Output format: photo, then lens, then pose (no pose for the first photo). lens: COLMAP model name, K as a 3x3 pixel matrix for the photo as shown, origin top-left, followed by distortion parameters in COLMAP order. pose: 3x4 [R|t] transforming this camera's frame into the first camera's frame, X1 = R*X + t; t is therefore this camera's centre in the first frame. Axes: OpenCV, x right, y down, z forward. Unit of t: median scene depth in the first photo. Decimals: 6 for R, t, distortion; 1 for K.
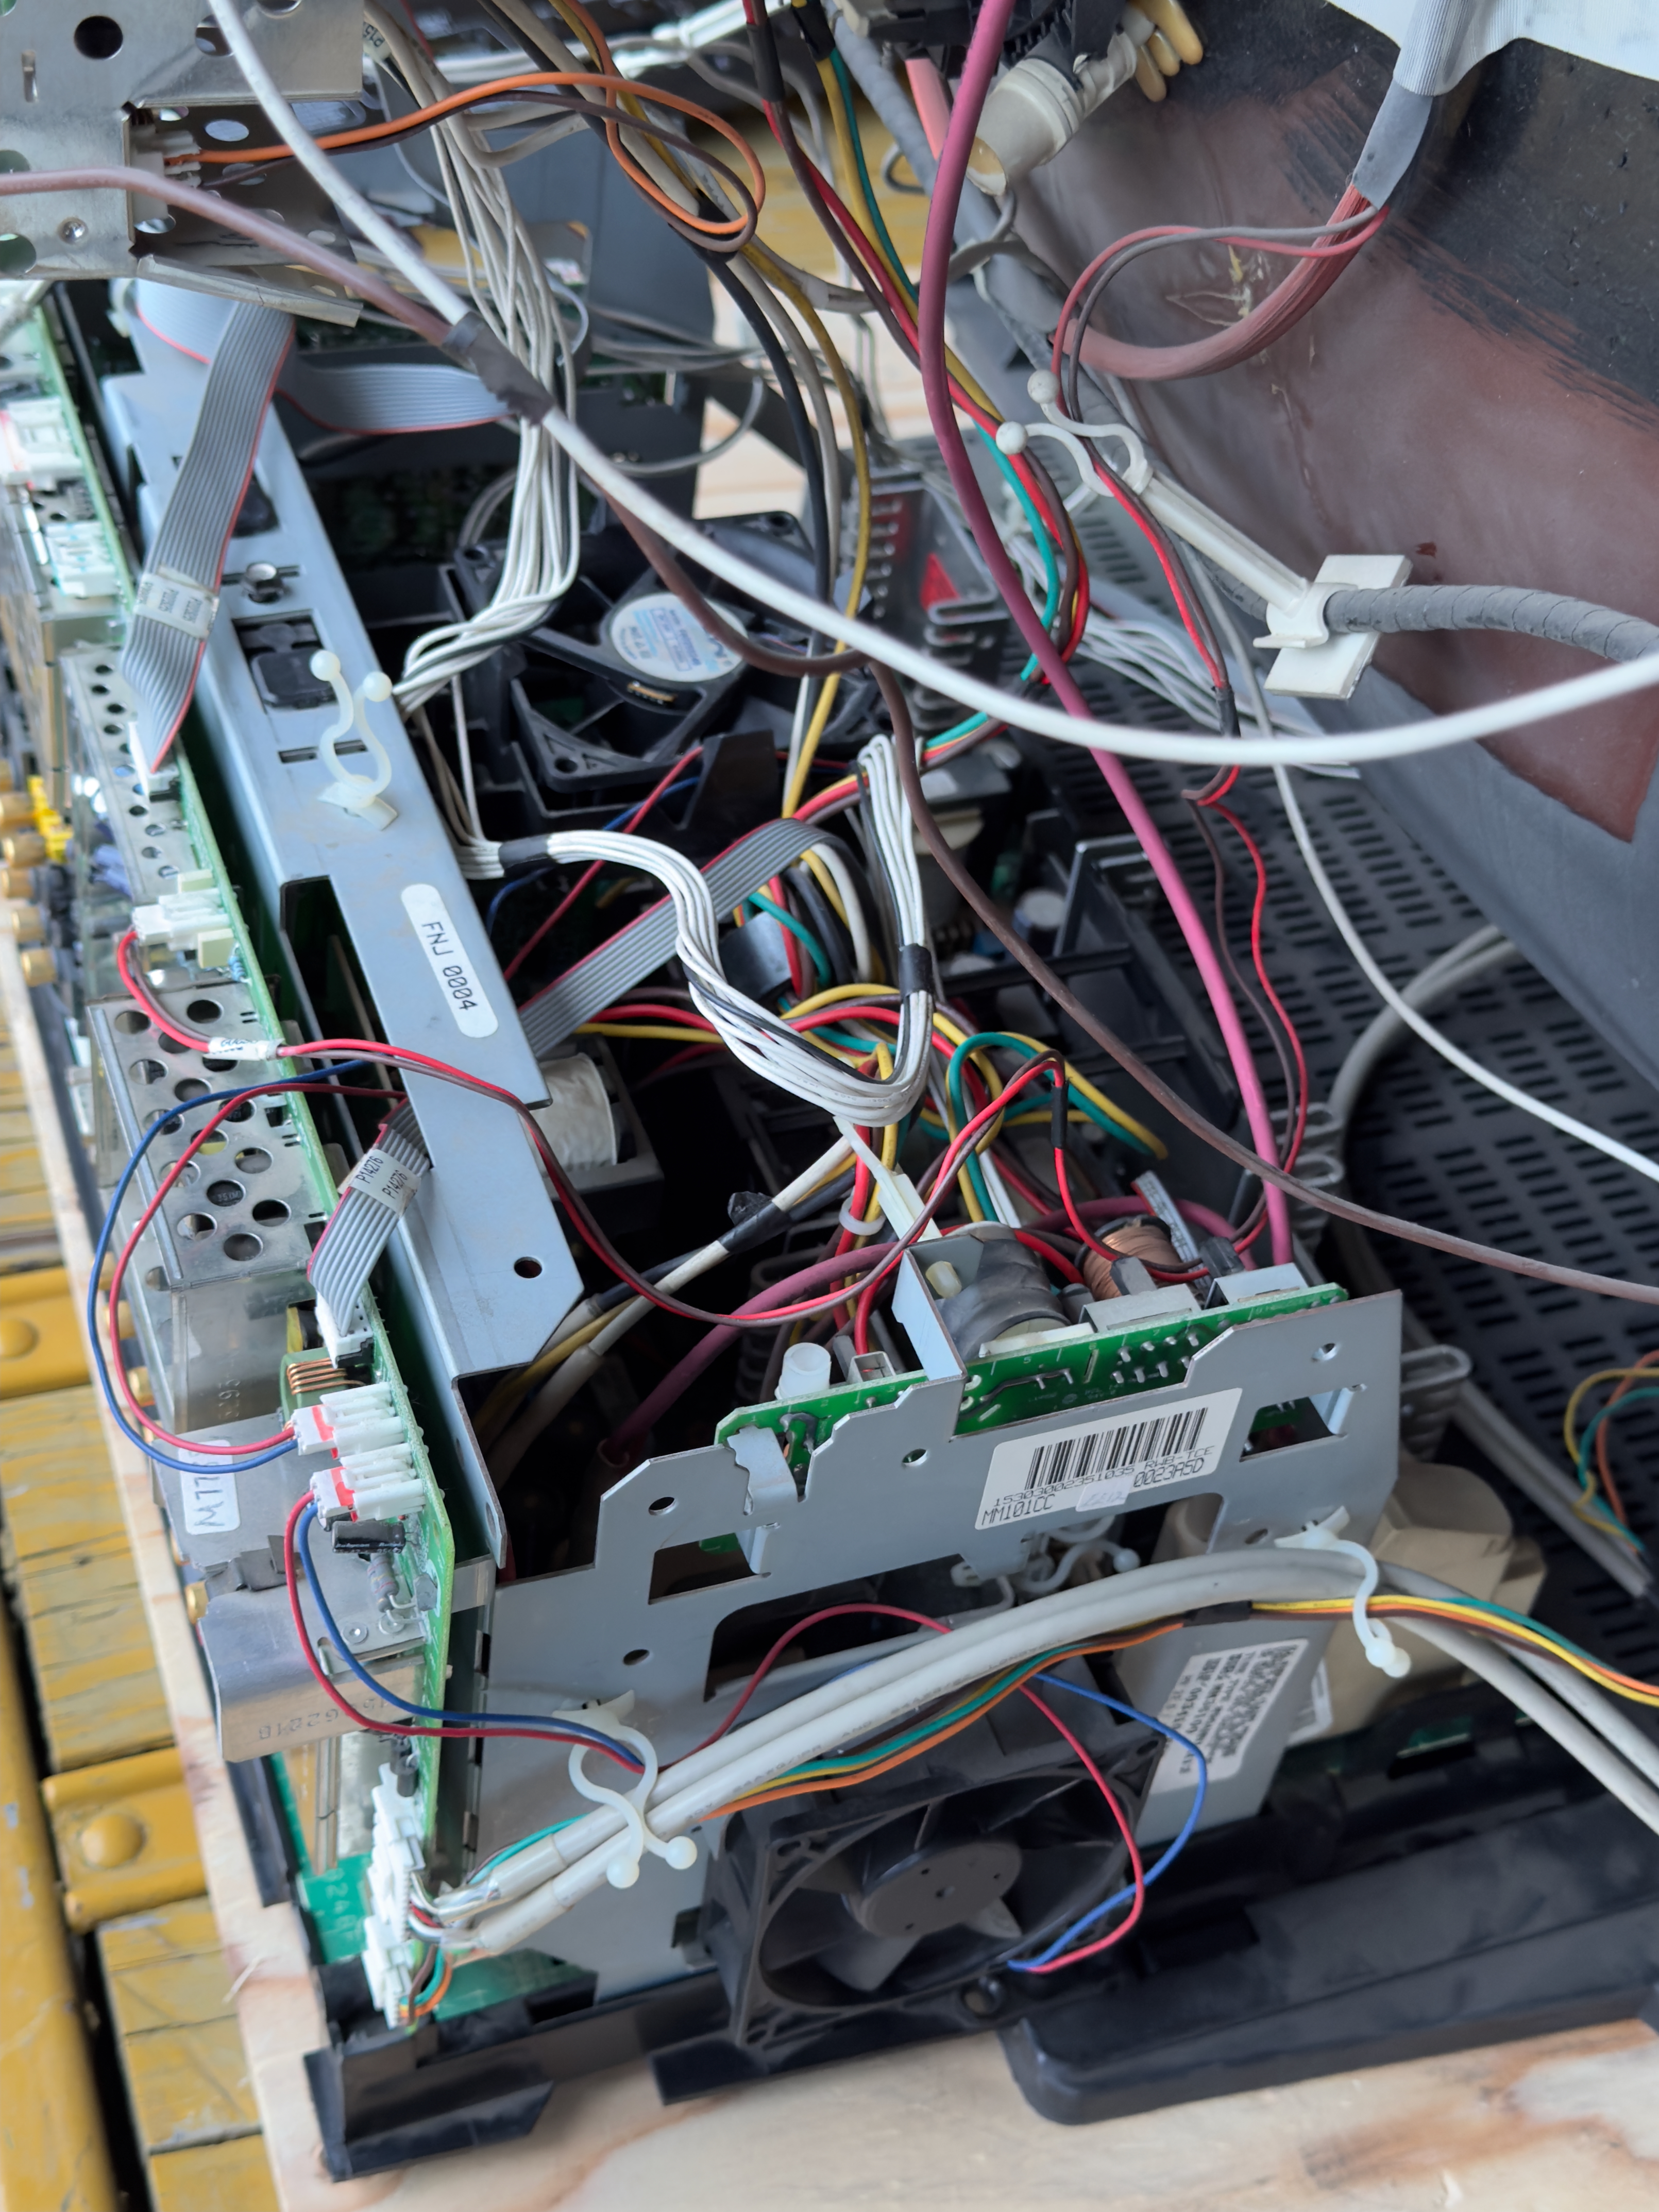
lens RADIAL K [[2905.4, 0, 832.3], [0, 2905.4, 1107.1], [0, 0, 1]] dist [0.081718, 0.000000]
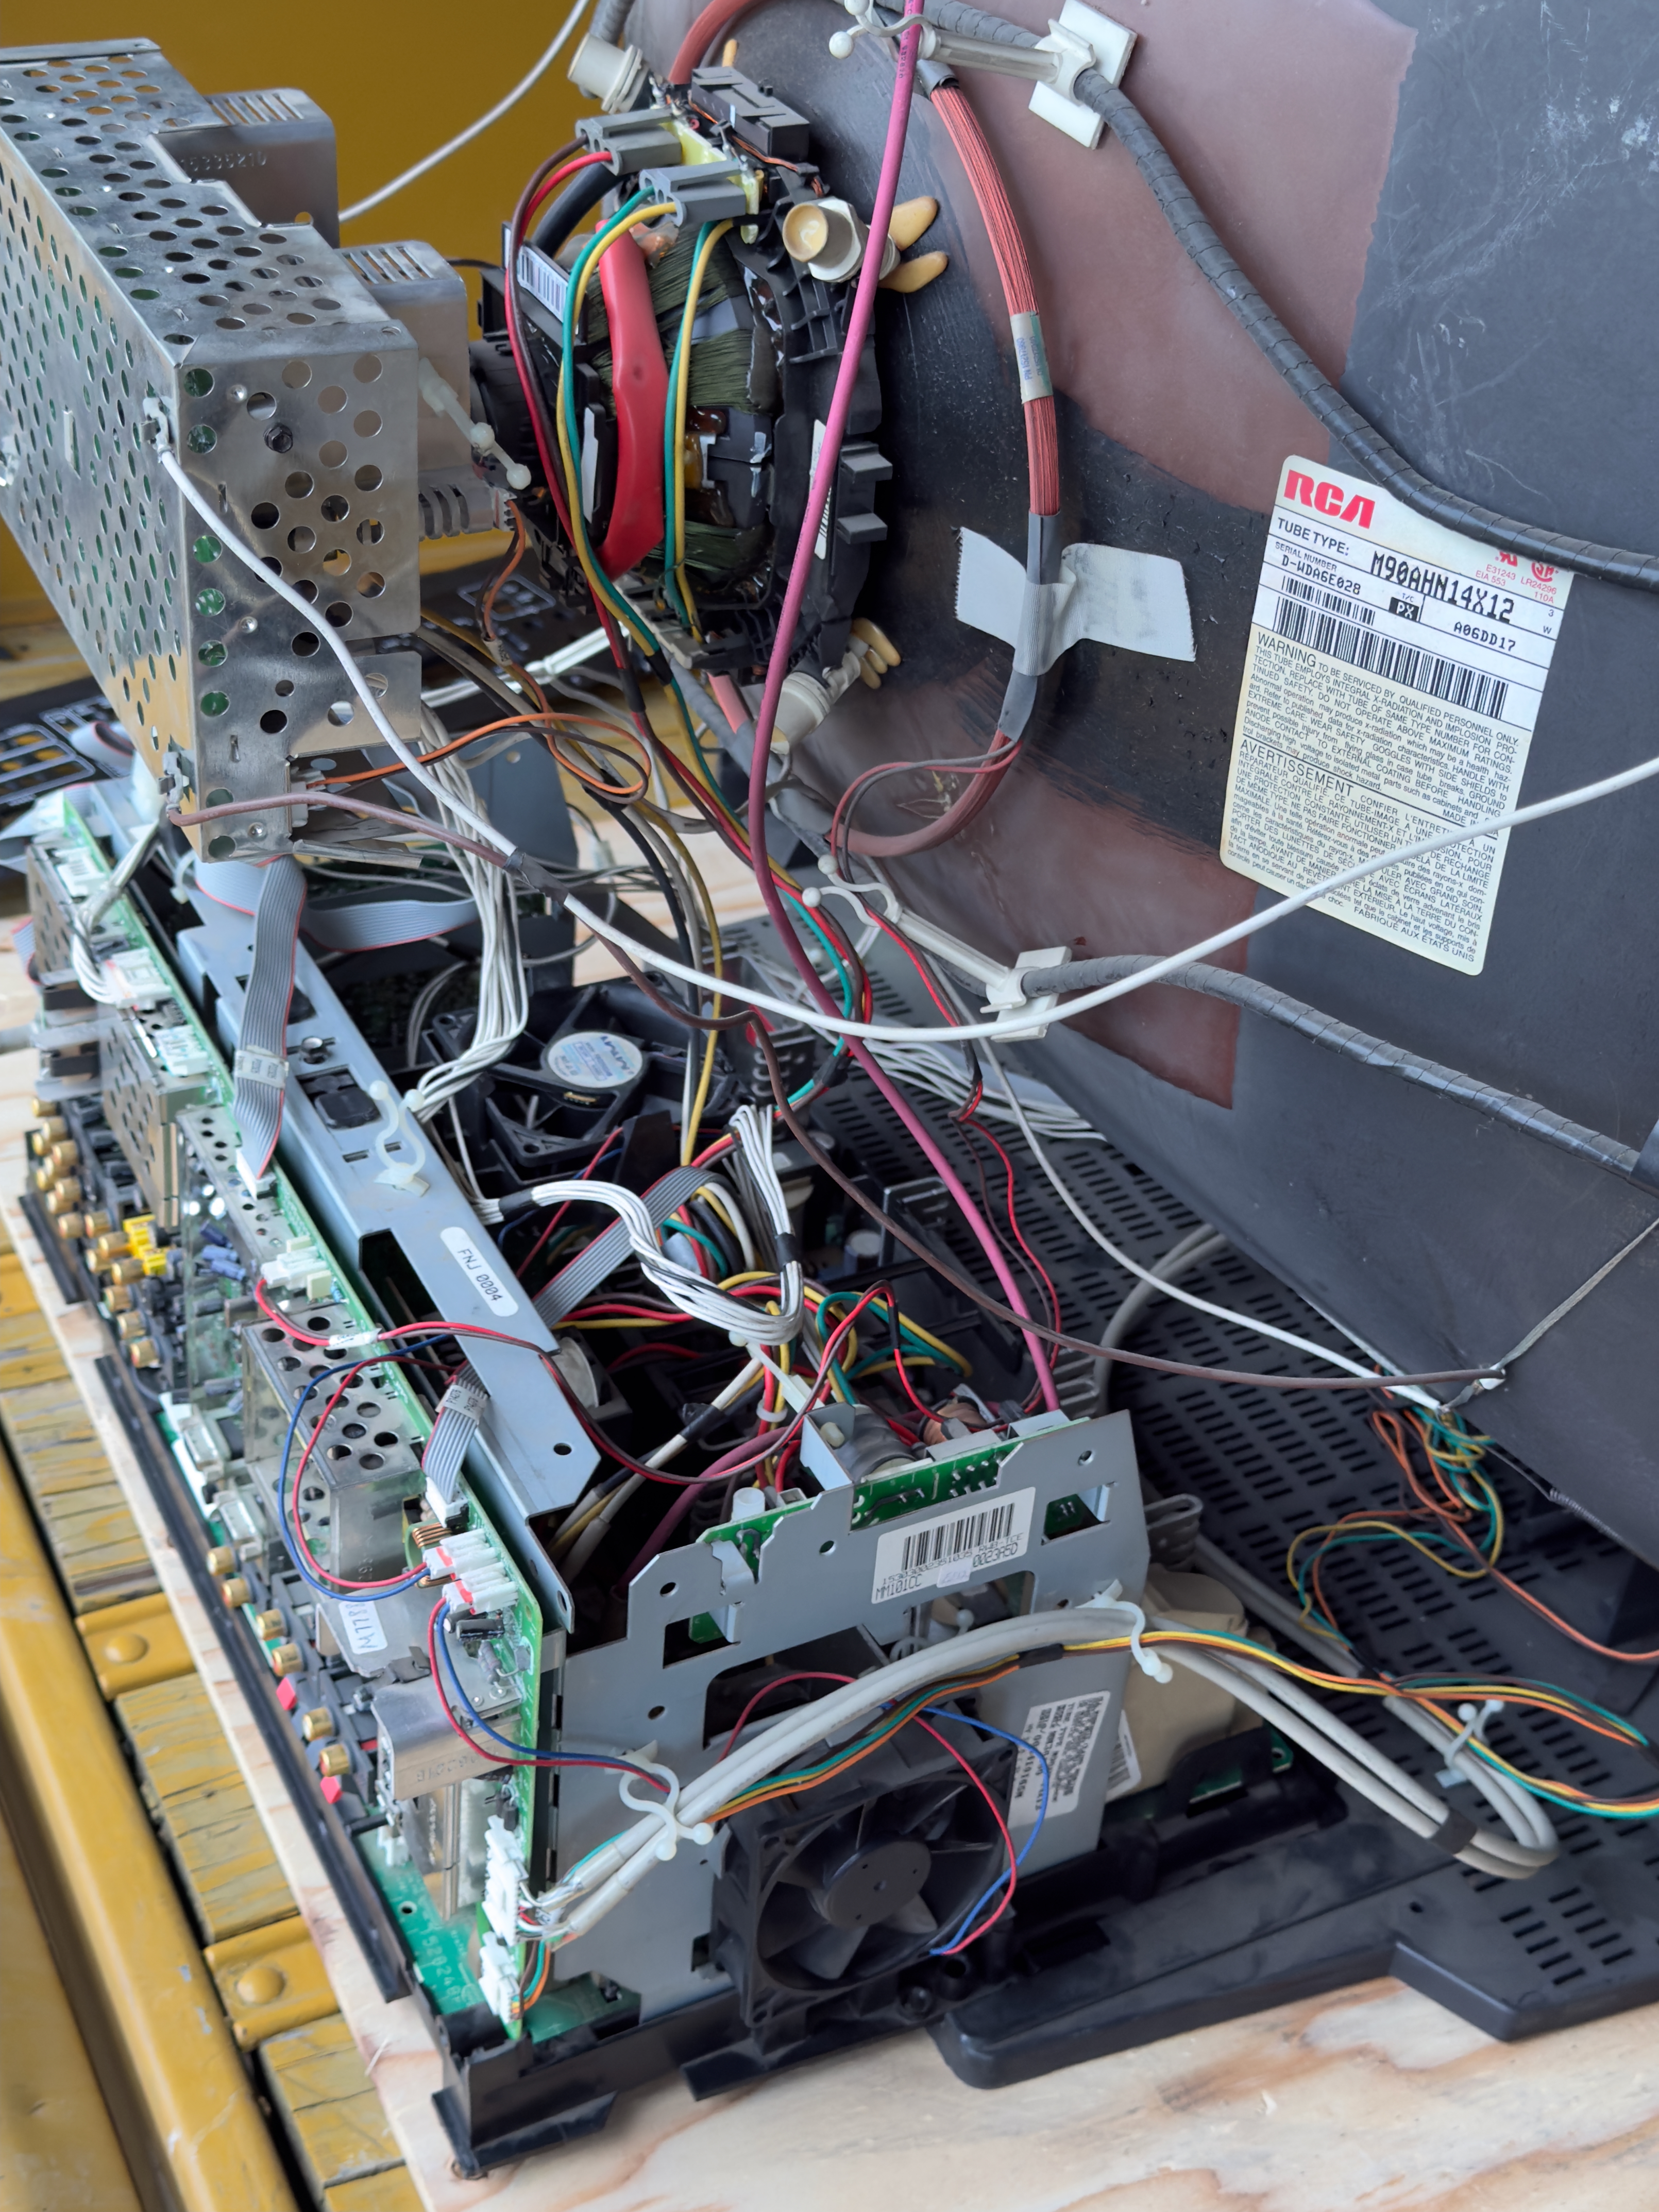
lens RADIAL K [[2905.4, 0, 836.2], [0, 2905.4, 1100.7], [0, 0, 1]] dist [0.081718, 0.000000]
pose [[0.991404, -0.106119, 0.076528, -0.050643], [0.117945, 0.978063, -0.171704, 0.132550], [-0.056628, 0.179254, 0.982172, -0.465918]]
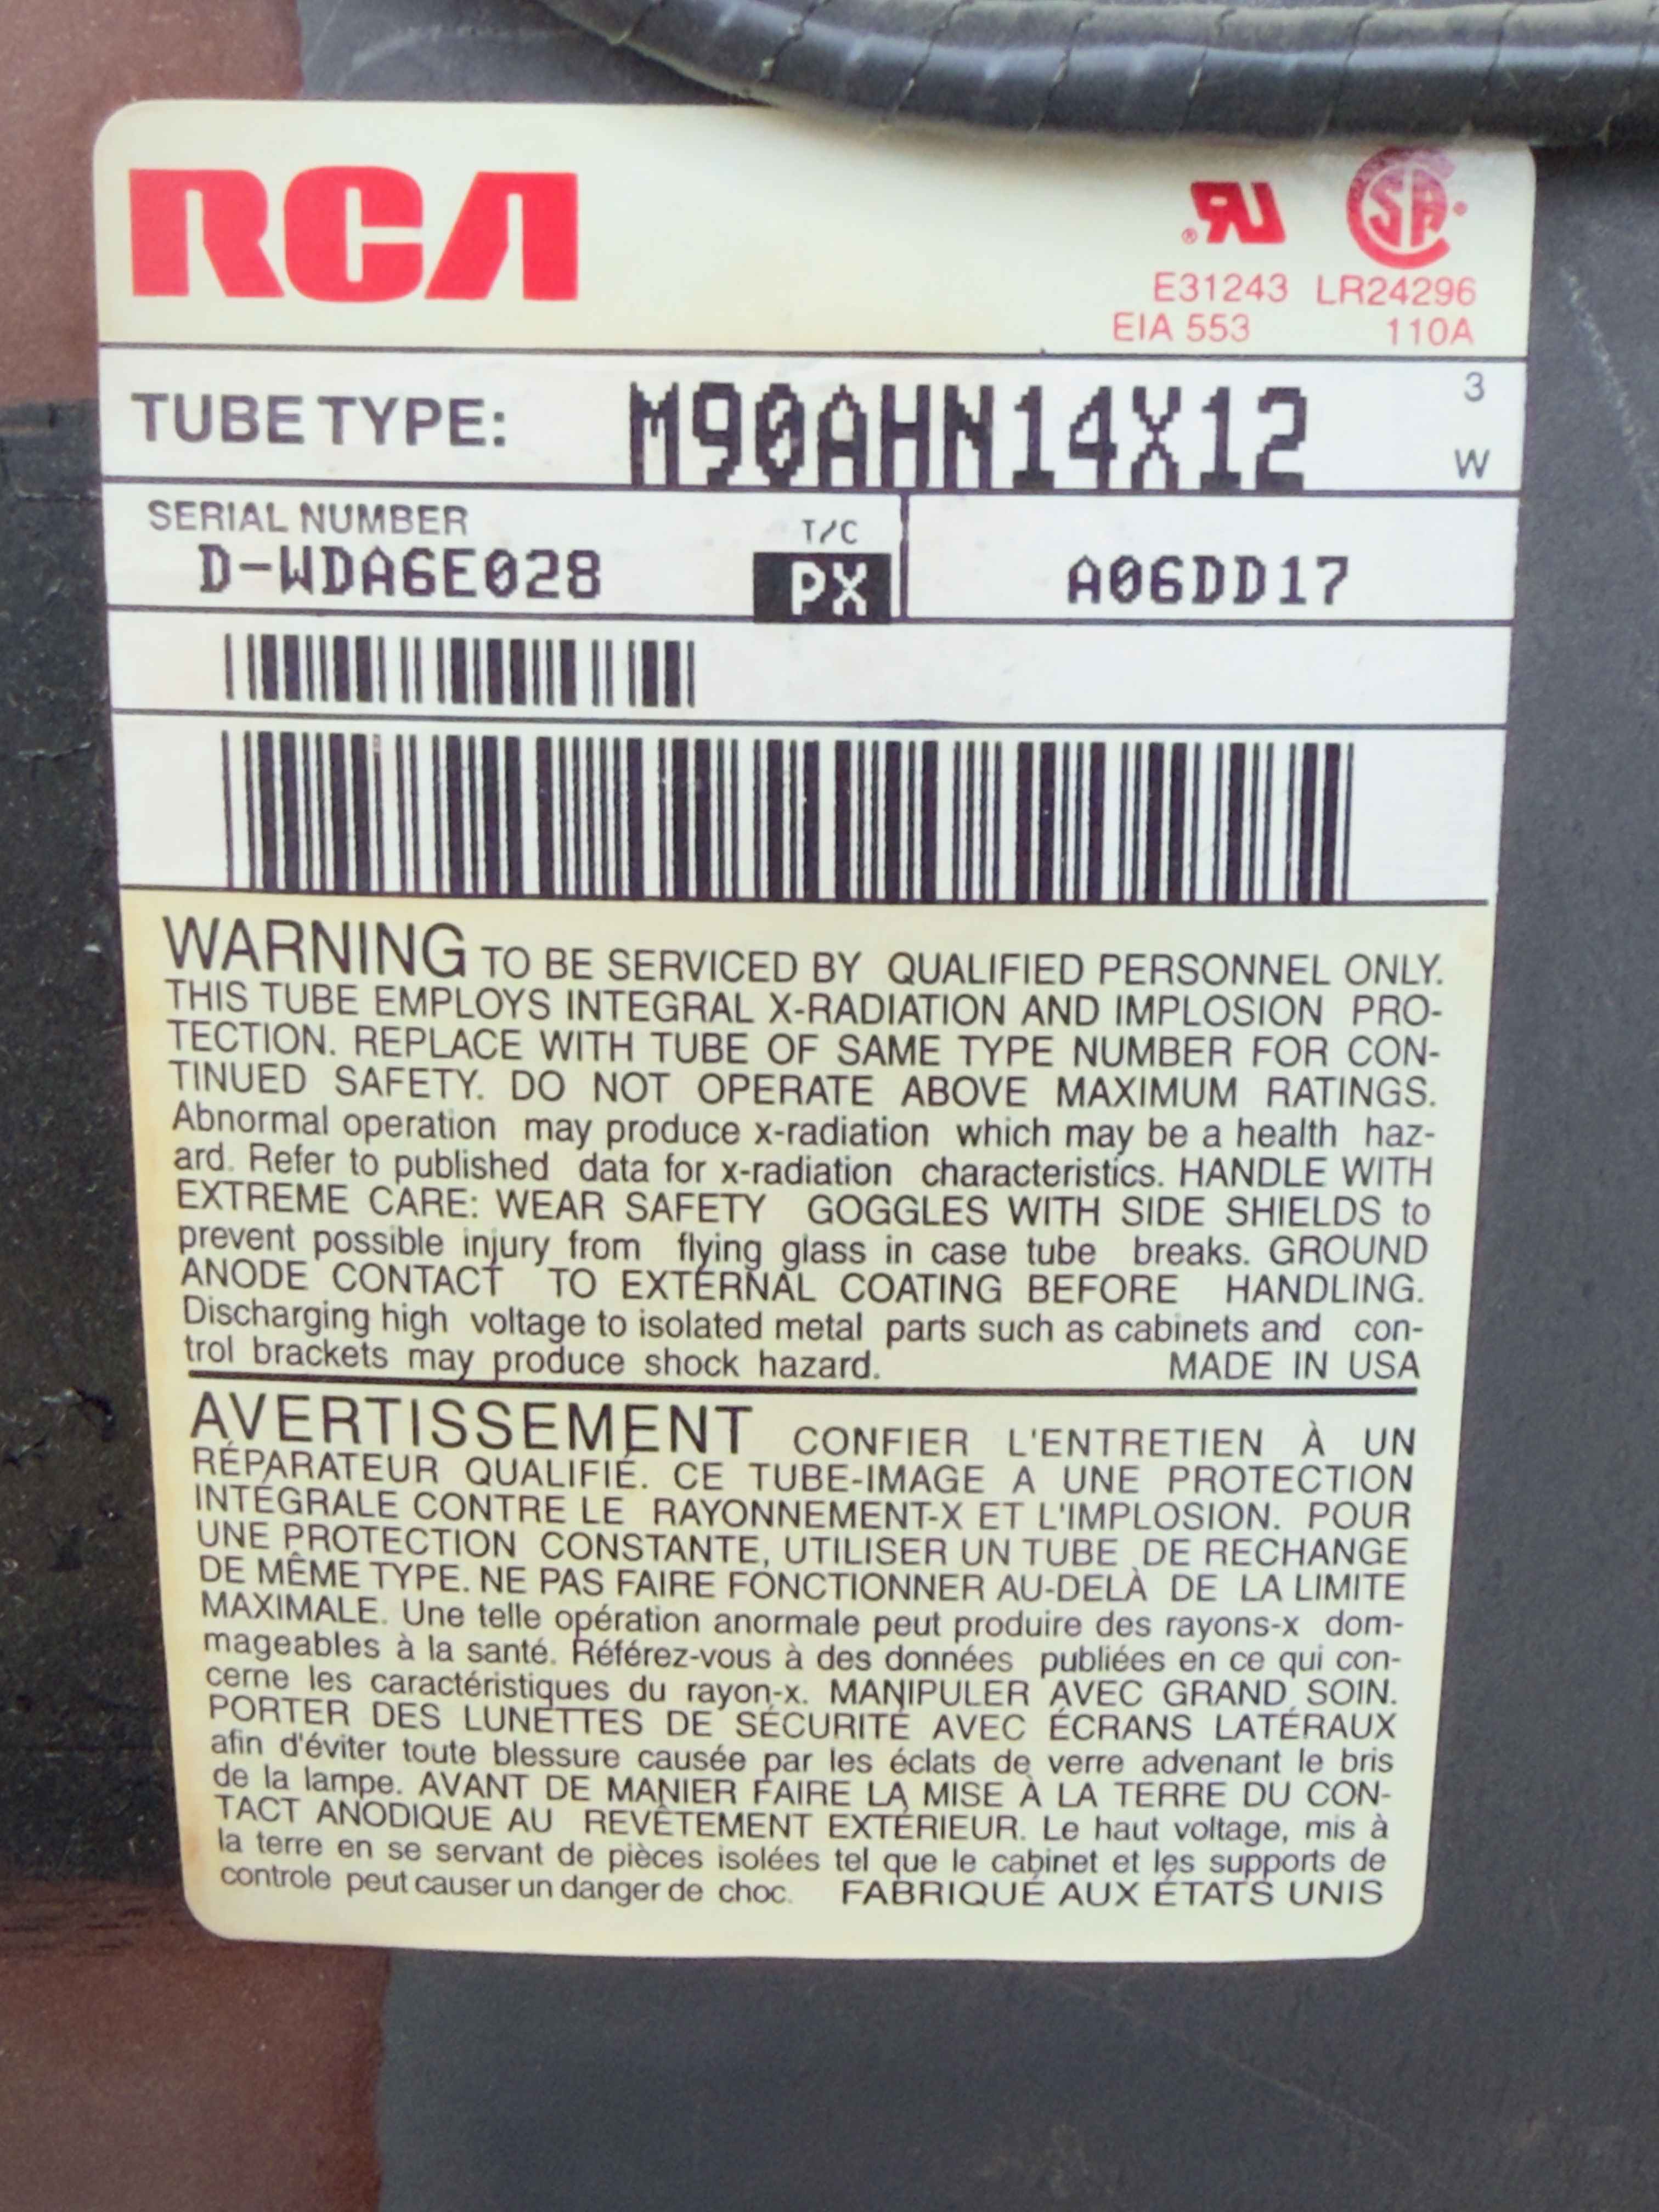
lens RADIAL K [[3183.3, 0, 826.5], [0, 3183.3, 1101.3], [0, 0, 1]] dist [0.003440, 0.000000]
pose [[0.682064, -0.297167, 0.668192, 0.078837], [0.564321, 0.795016, -0.222467, -0.147251], [-0.465113, 0.528812, 0.709950, 0.513132]]
